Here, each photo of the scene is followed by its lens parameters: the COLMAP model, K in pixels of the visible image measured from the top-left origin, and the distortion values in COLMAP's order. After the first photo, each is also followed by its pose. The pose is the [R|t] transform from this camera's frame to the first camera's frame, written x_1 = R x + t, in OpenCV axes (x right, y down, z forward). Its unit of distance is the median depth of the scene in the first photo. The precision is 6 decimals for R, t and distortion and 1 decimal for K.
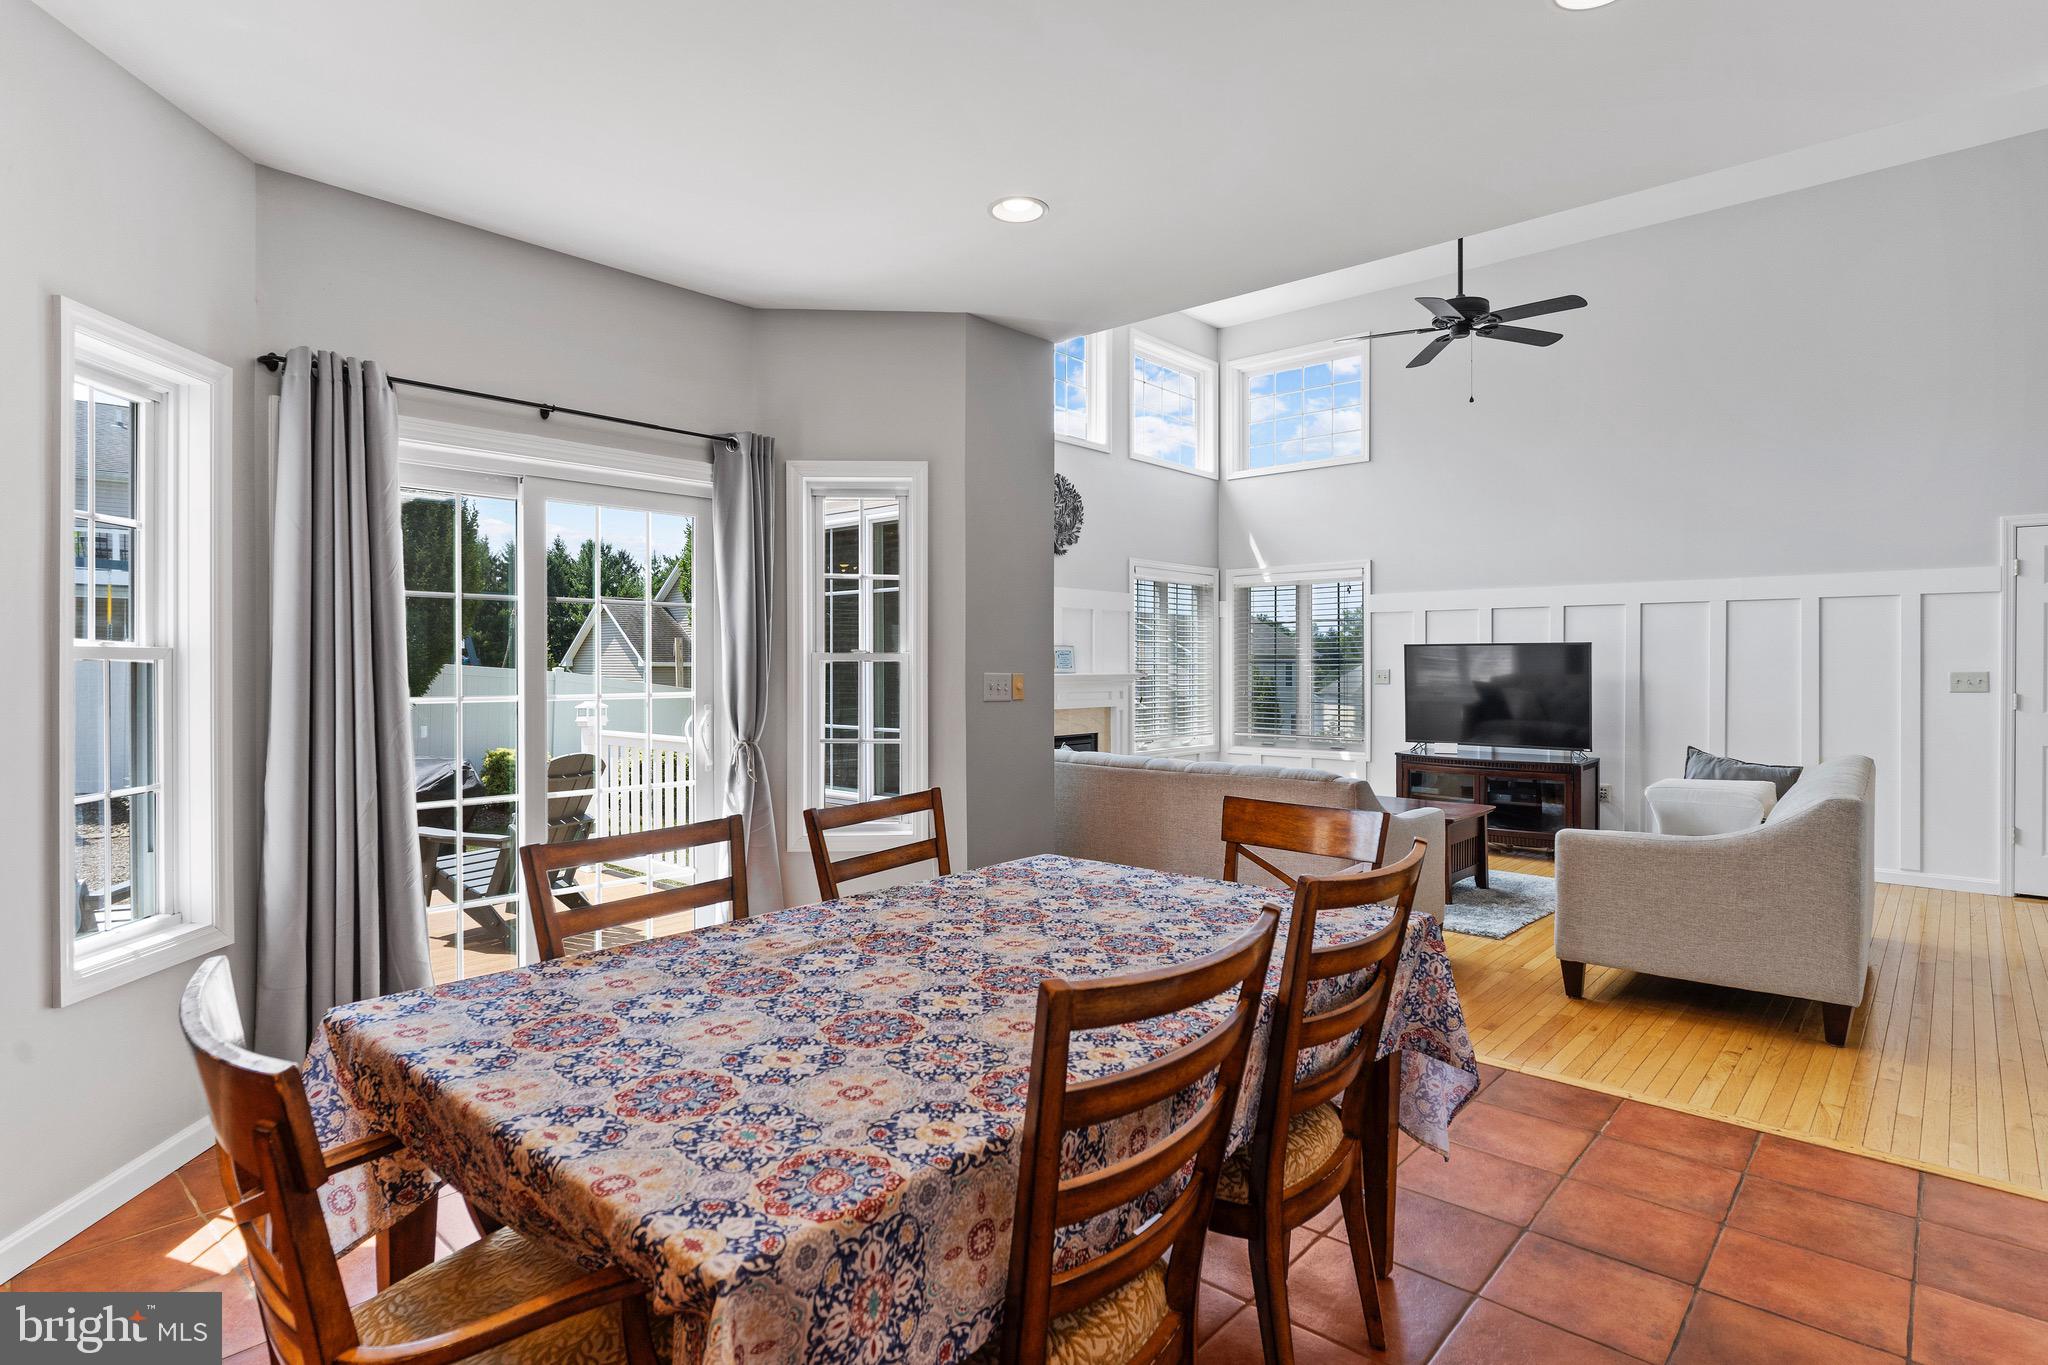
lens RADIAL K [[1056.2, 0, 1031.0], [0, 1056.2, 654.8], [0, 0, 1]] dist [-0.008211, 0.003054]
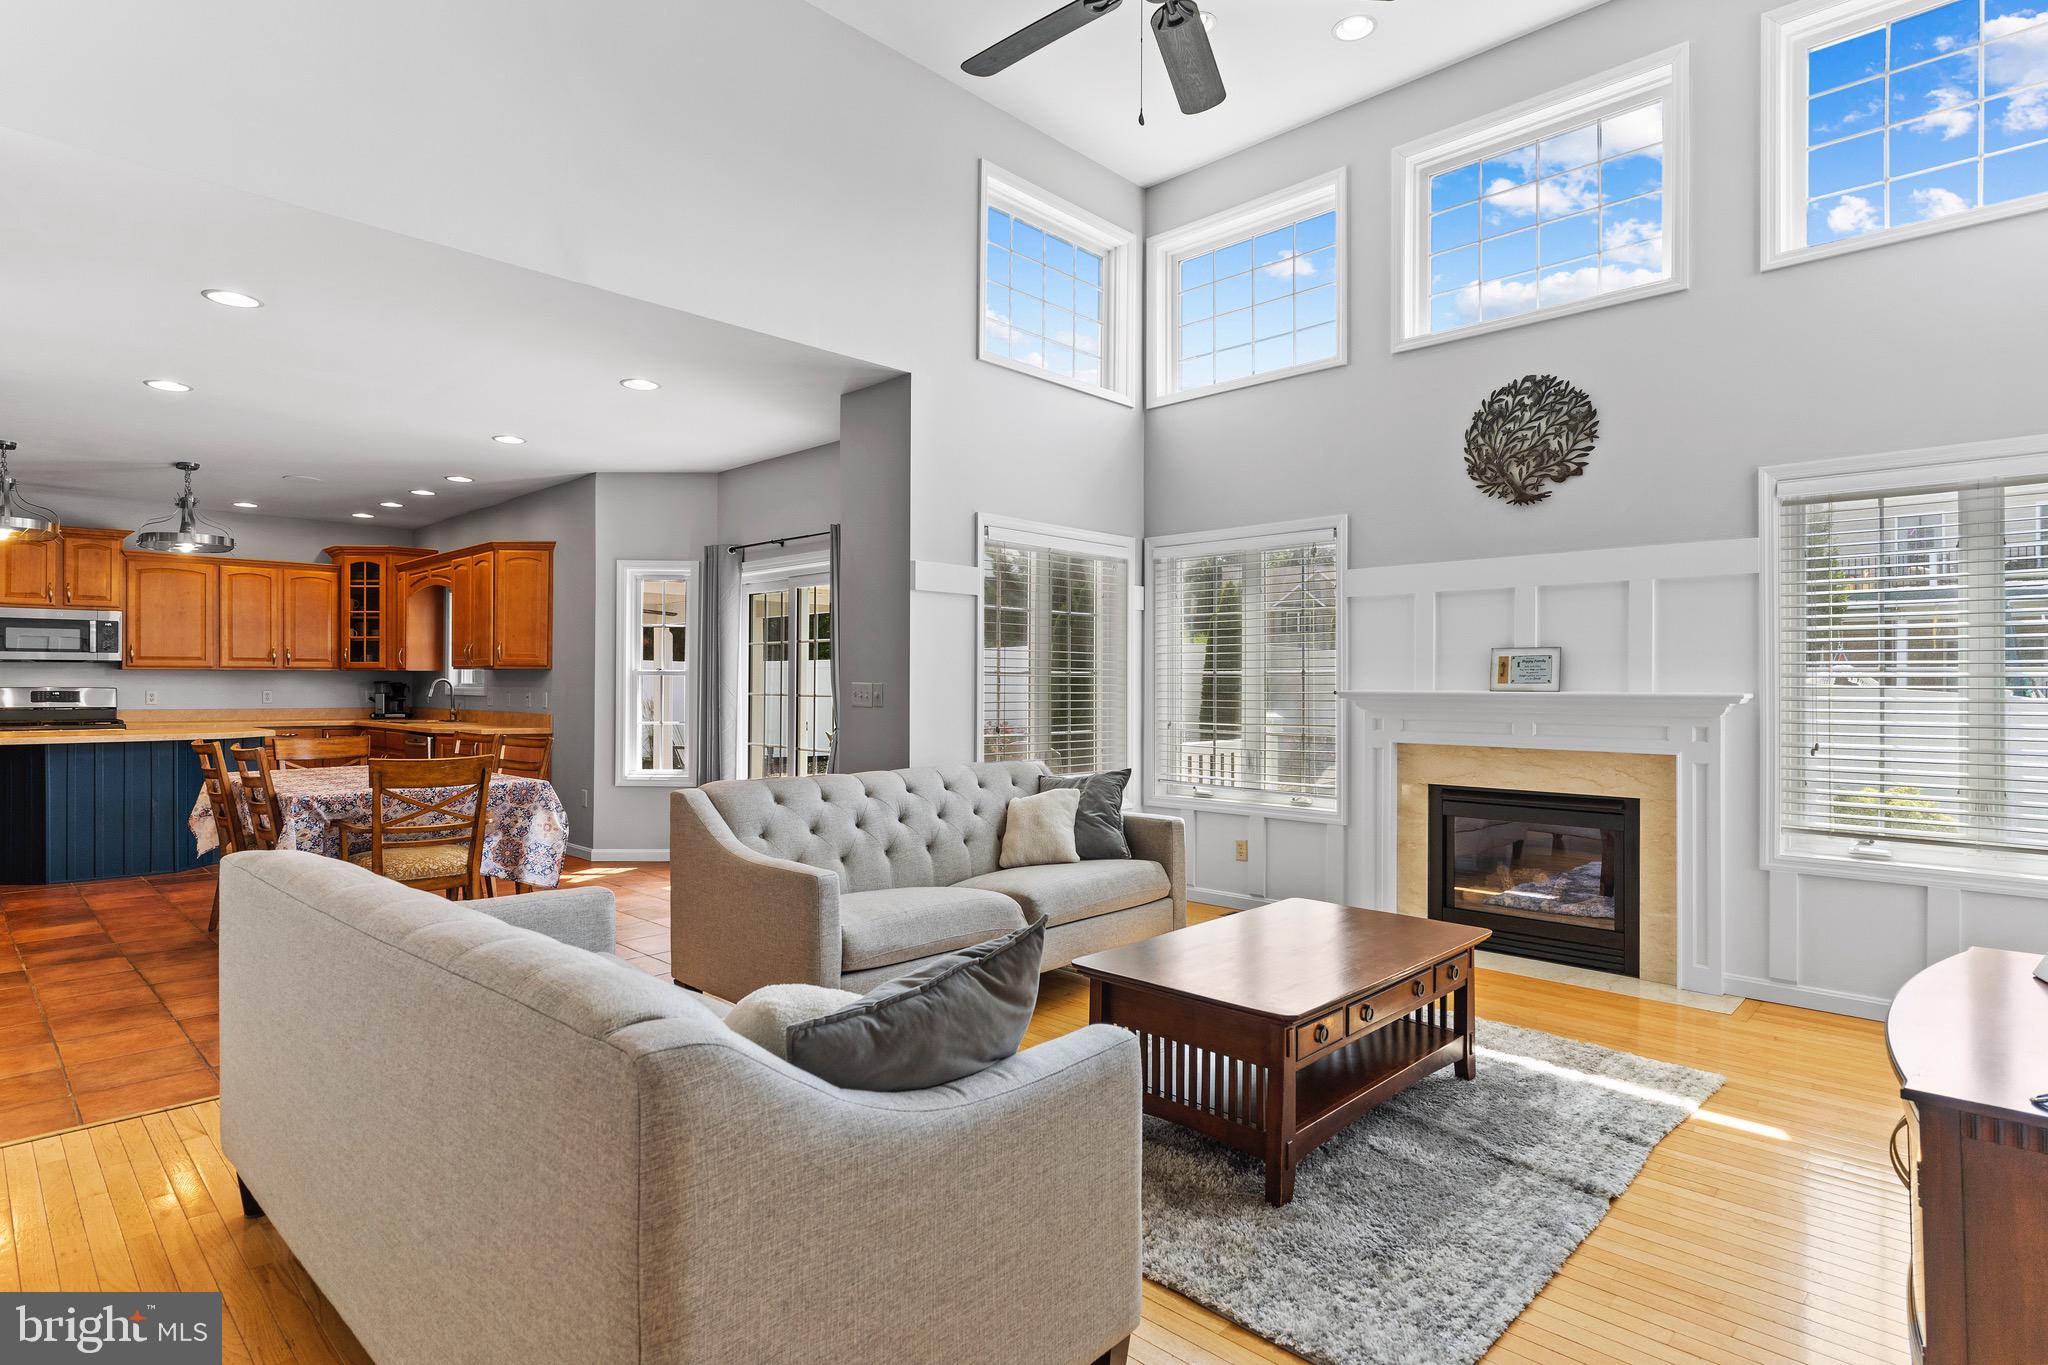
lens RADIAL K [[1056.2, 0, 1020.3], [0, 1056.2, 678.8], [0, 0, 1]] dist [-0.008211, 0.003054]
pose [[-0.048428, -0.004448, -0.998817, 0.876601], [0.006023, 0.999971, -0.004745, 0.015157], [0.998809, -0.006245, -0.048400, 0.939588]]
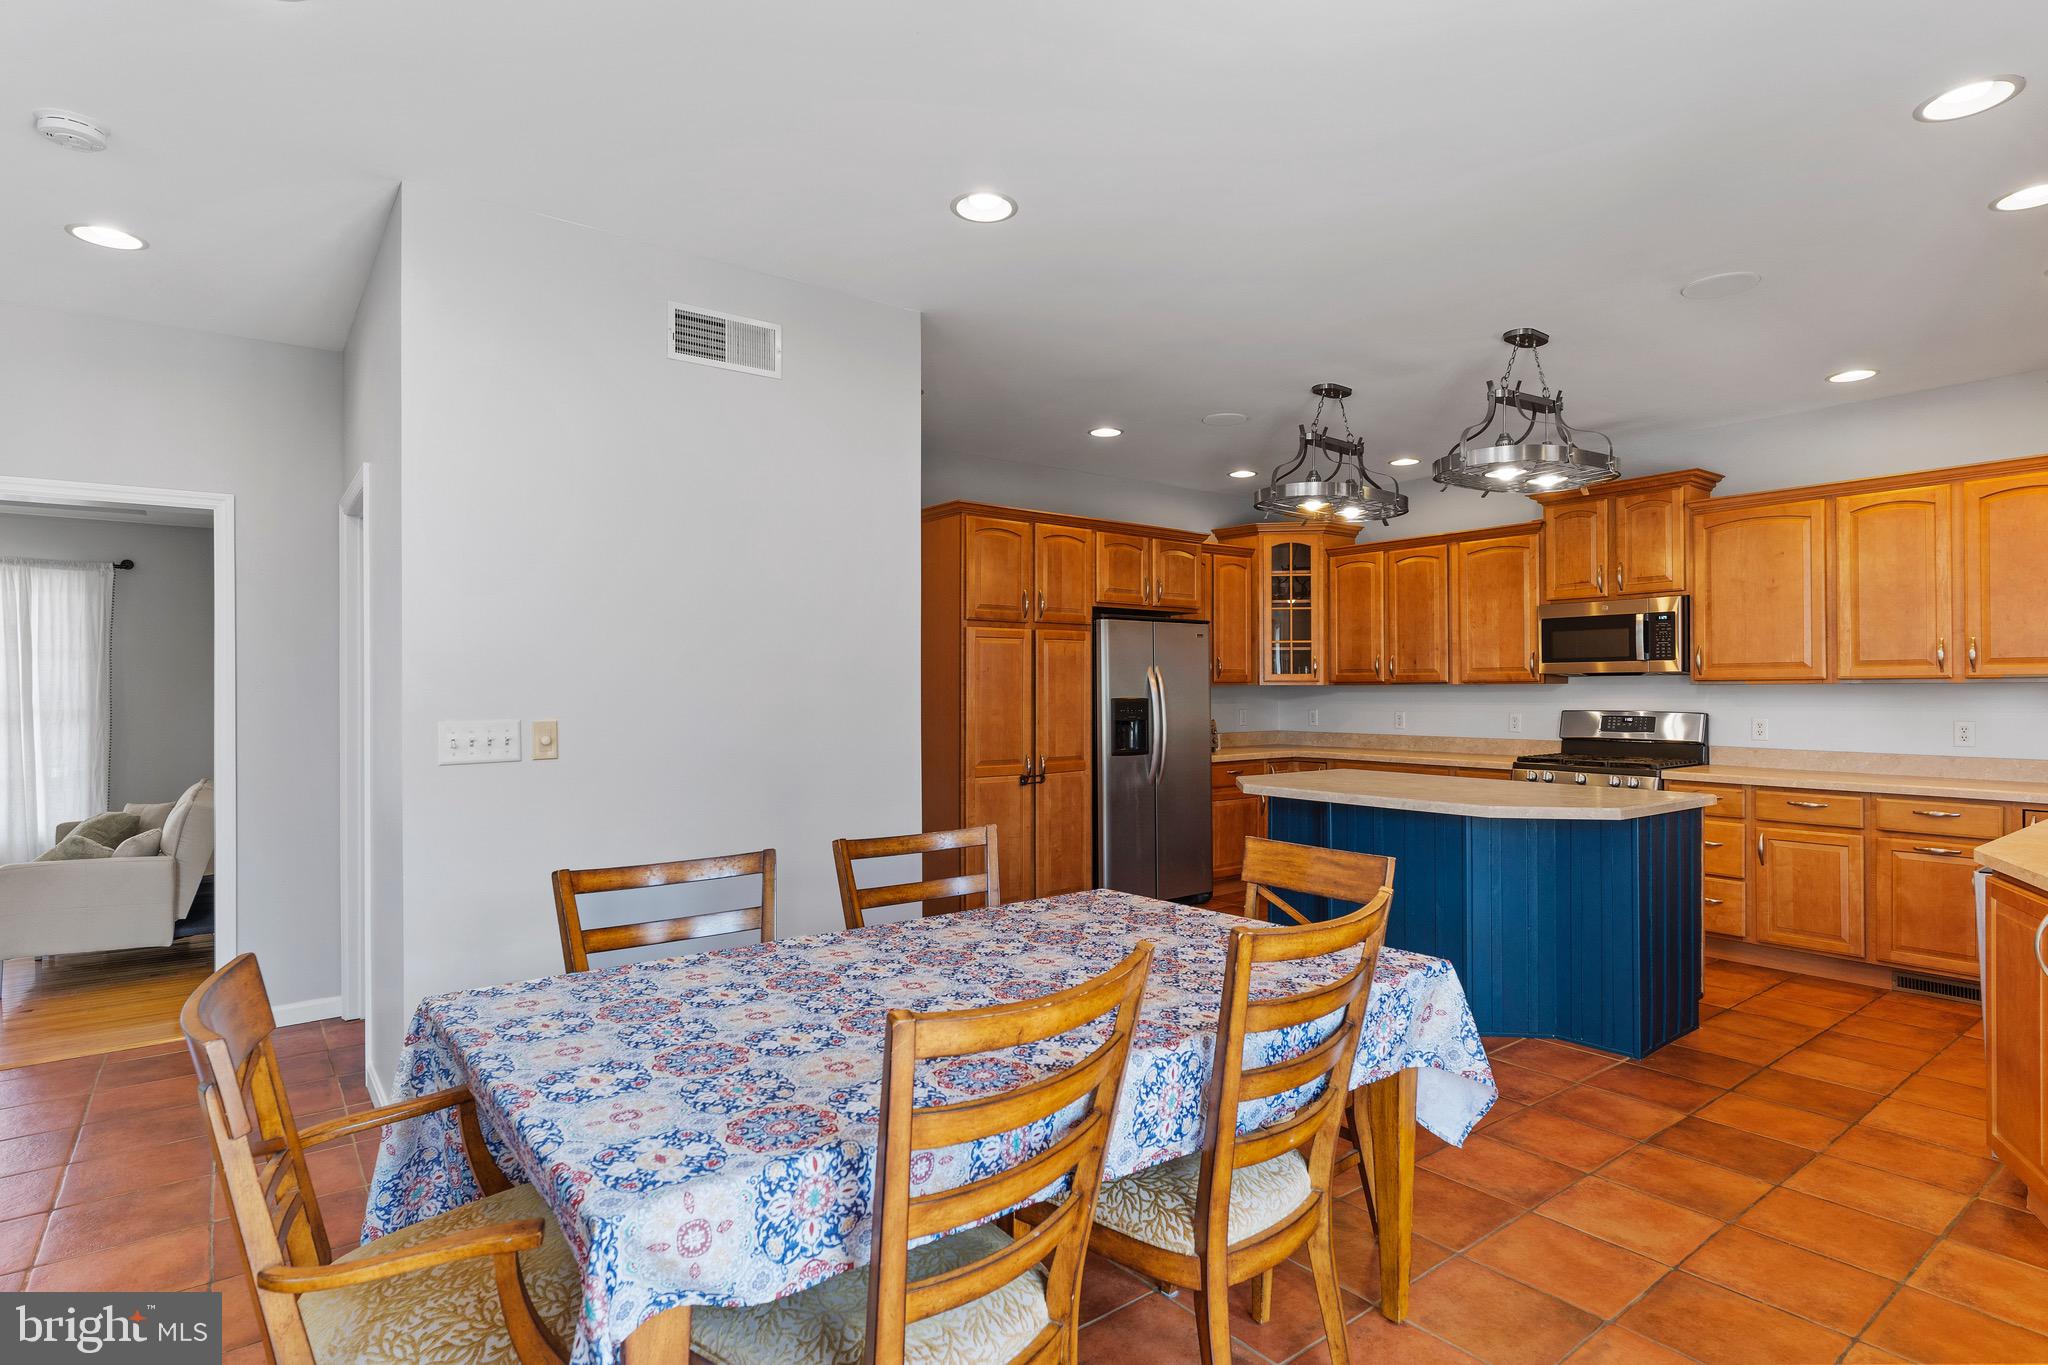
lens RADIAL K [[1056.2, 0, 1014.3], [0, 1056.2, 691.8], [0, 0, 1]] dist [-0.008211, 0.003054]
pose [[-0.980432, 0.002488, 0.196844, -0.108488], [0.001402, 0.999983, -0.005656, -0.001935], [-0.196854, -0.005269, -0.980419, 0.673162]]
